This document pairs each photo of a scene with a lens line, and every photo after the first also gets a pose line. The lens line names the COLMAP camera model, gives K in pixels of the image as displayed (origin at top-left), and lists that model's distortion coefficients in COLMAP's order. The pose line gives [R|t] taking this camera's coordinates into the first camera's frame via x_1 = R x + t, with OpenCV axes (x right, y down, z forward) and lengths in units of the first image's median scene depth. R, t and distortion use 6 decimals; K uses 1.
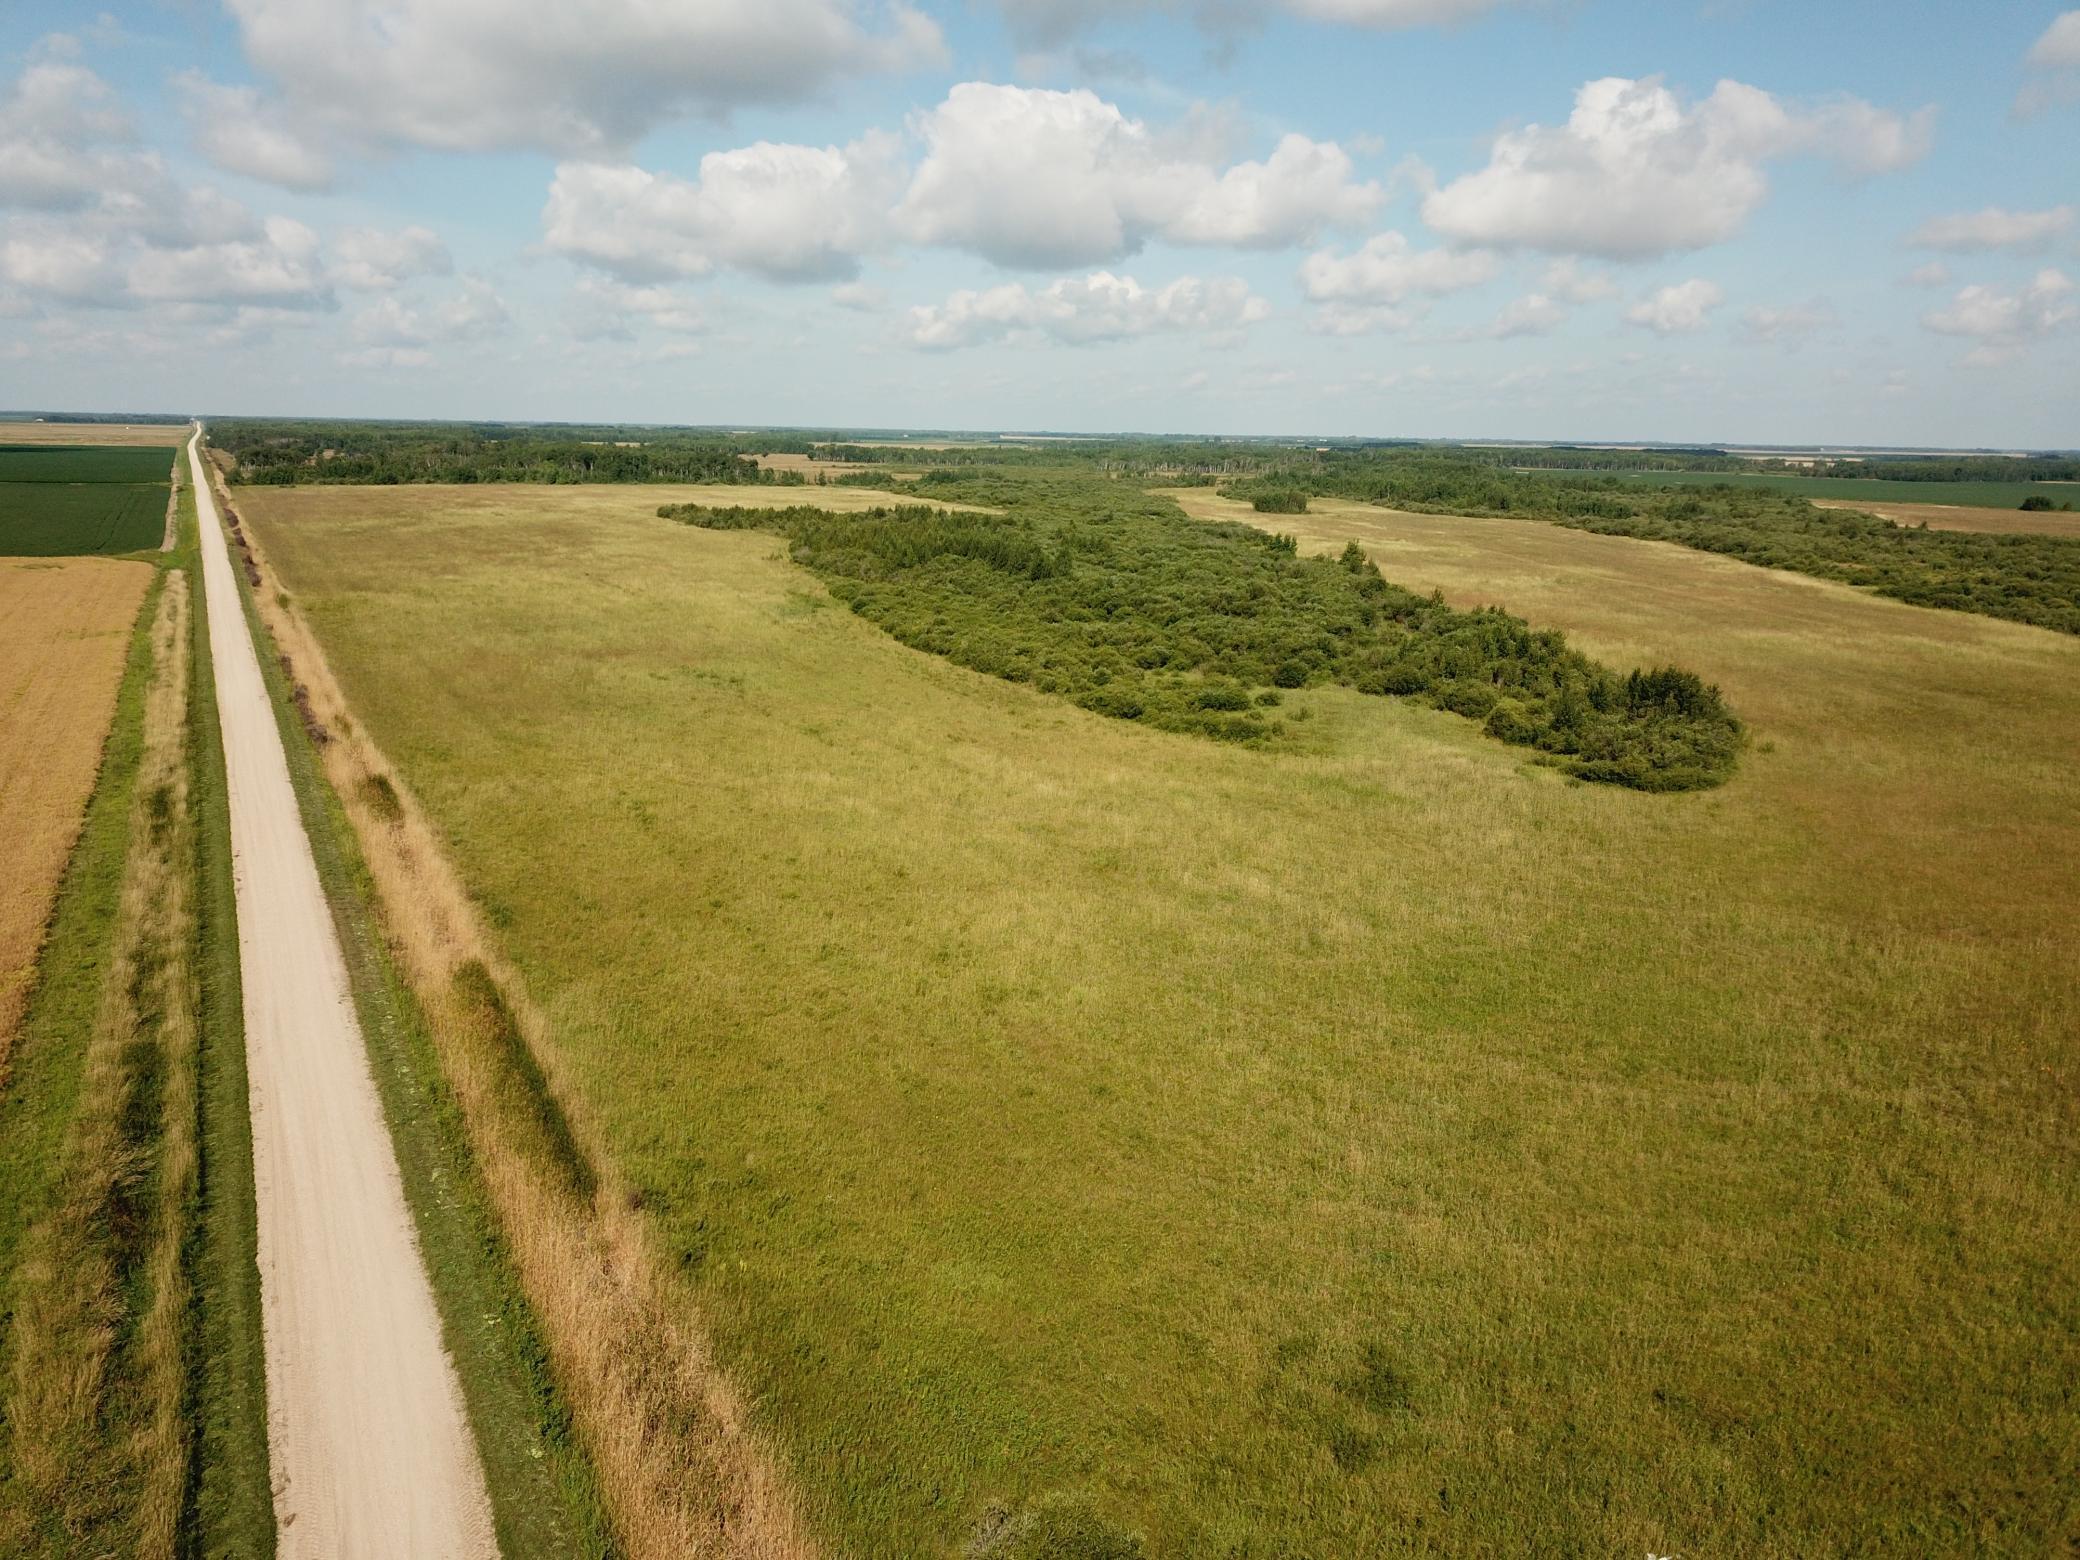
lens RADIAL K [[1554.4, 0, 1013.7], [0, 1554.4, 771.5], [0, 0, 1]] dist [0.033646, -0.033958]
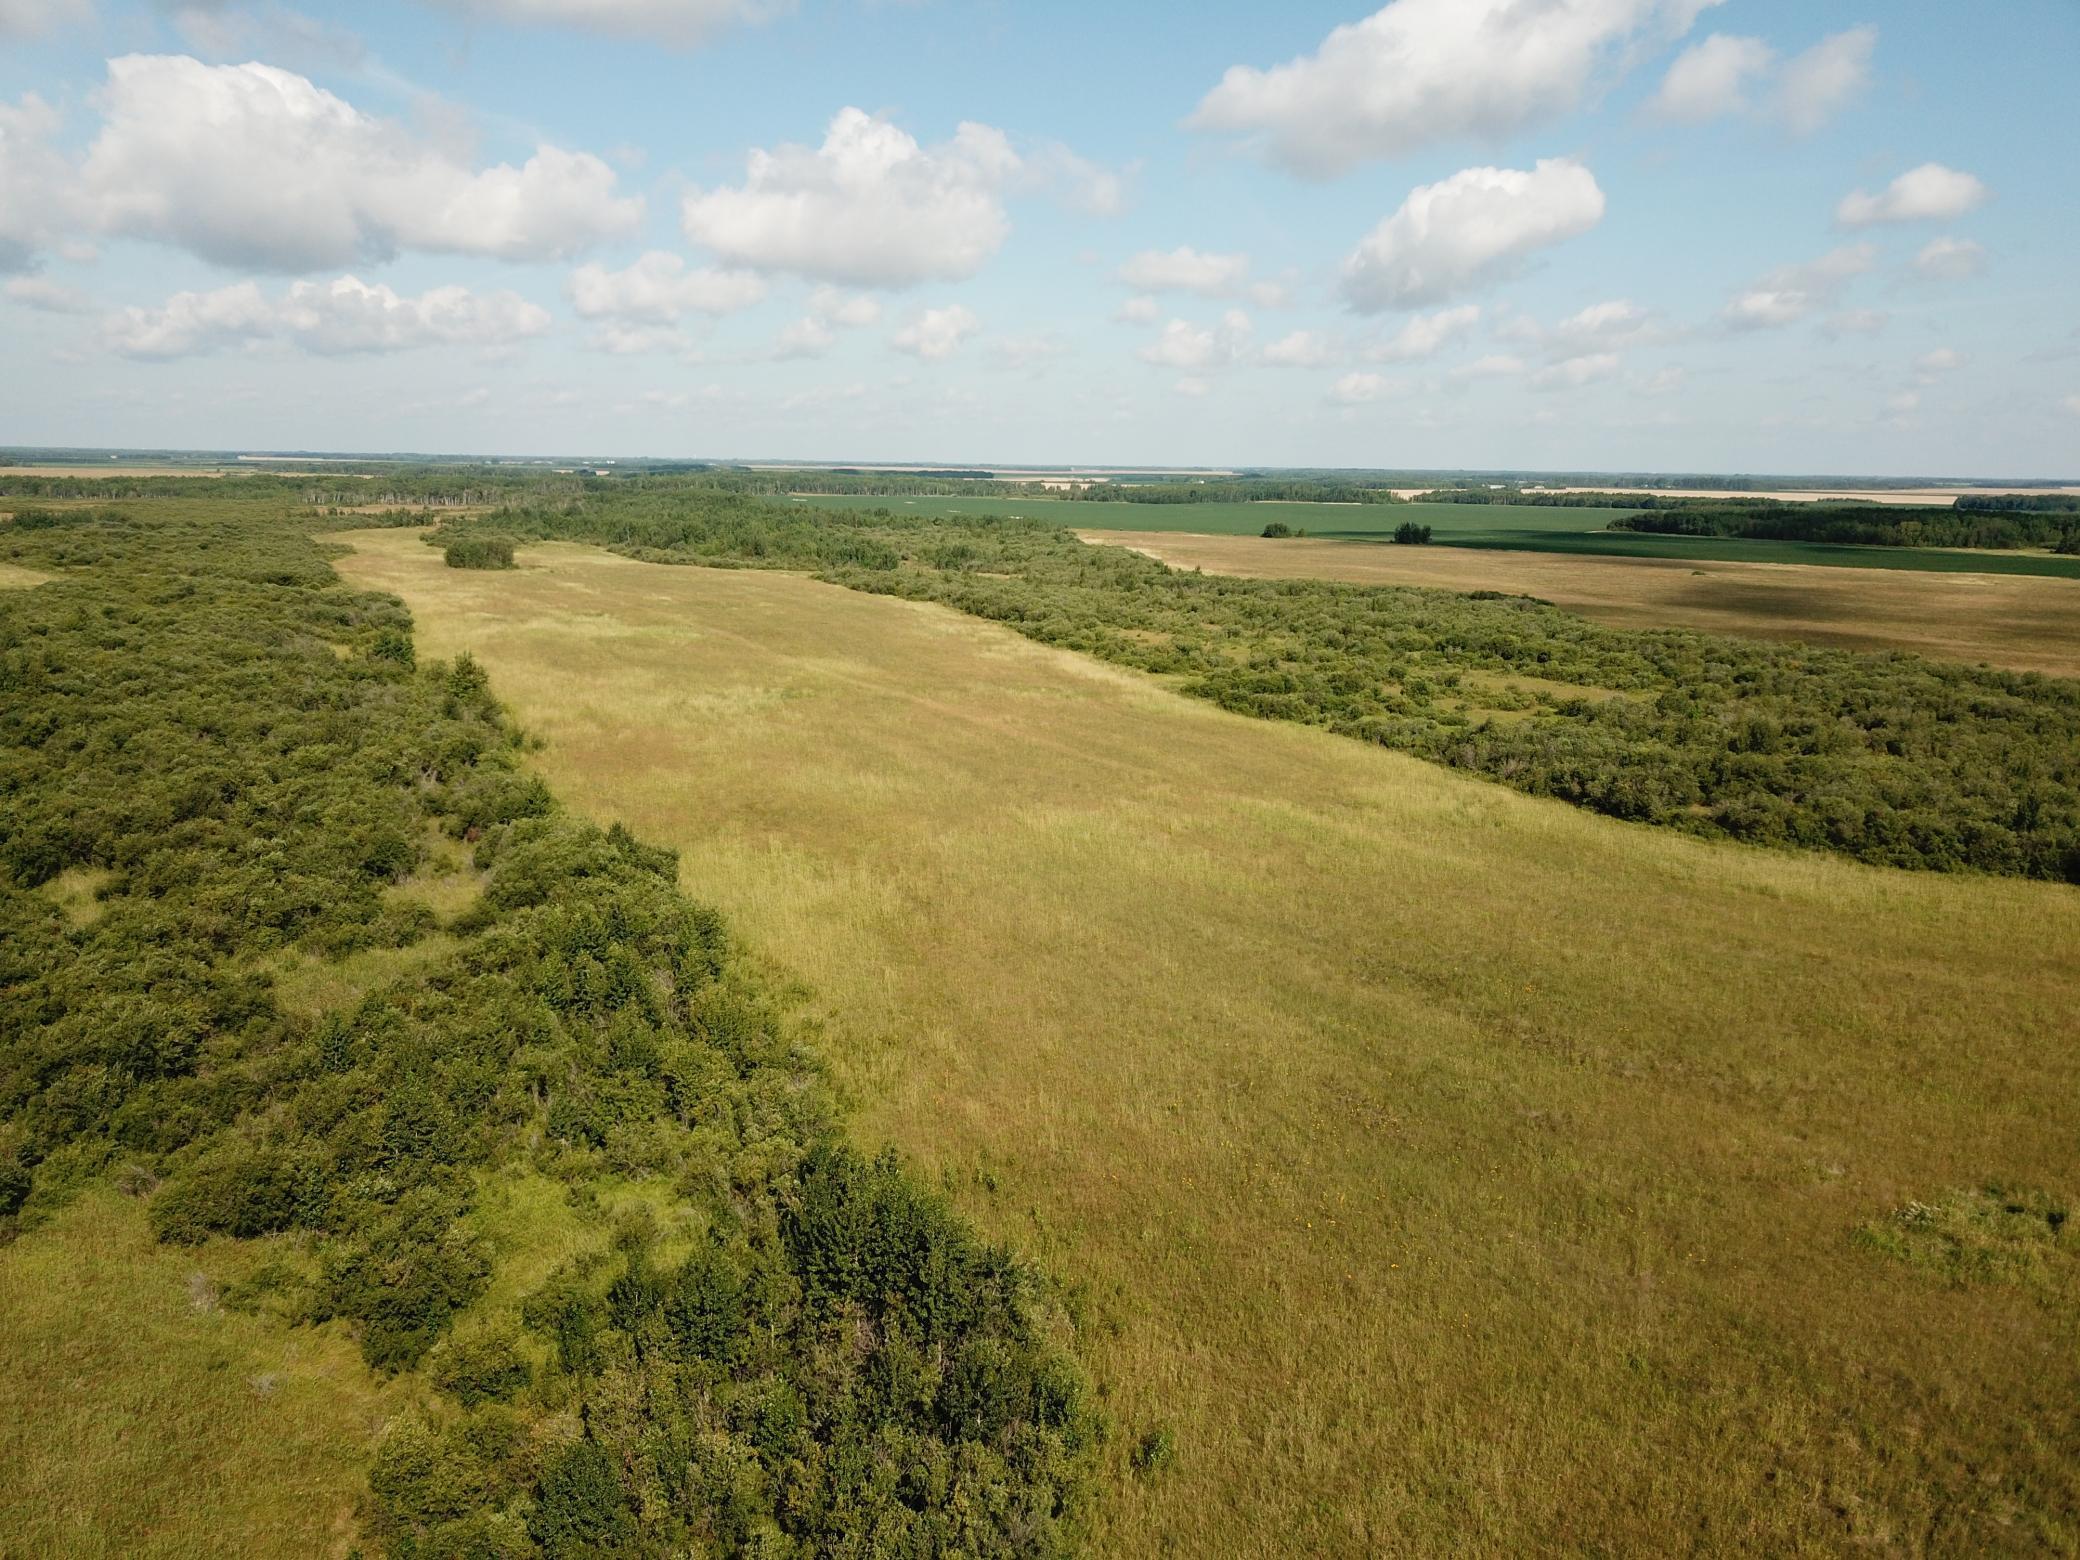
lens RADIAL K [[1588.1, 0, 995.0], [0, 1588.1, 782.5], [0, 0, 1]] dist [0.030458, -0.055856]
pose [[0.912686, -0.085983, 0.399514, 0.074489], [0.089844, 0.995914, 0.009092, -0.040936], [-0.398663, 0.027596, 0.916682, 0.159273]]
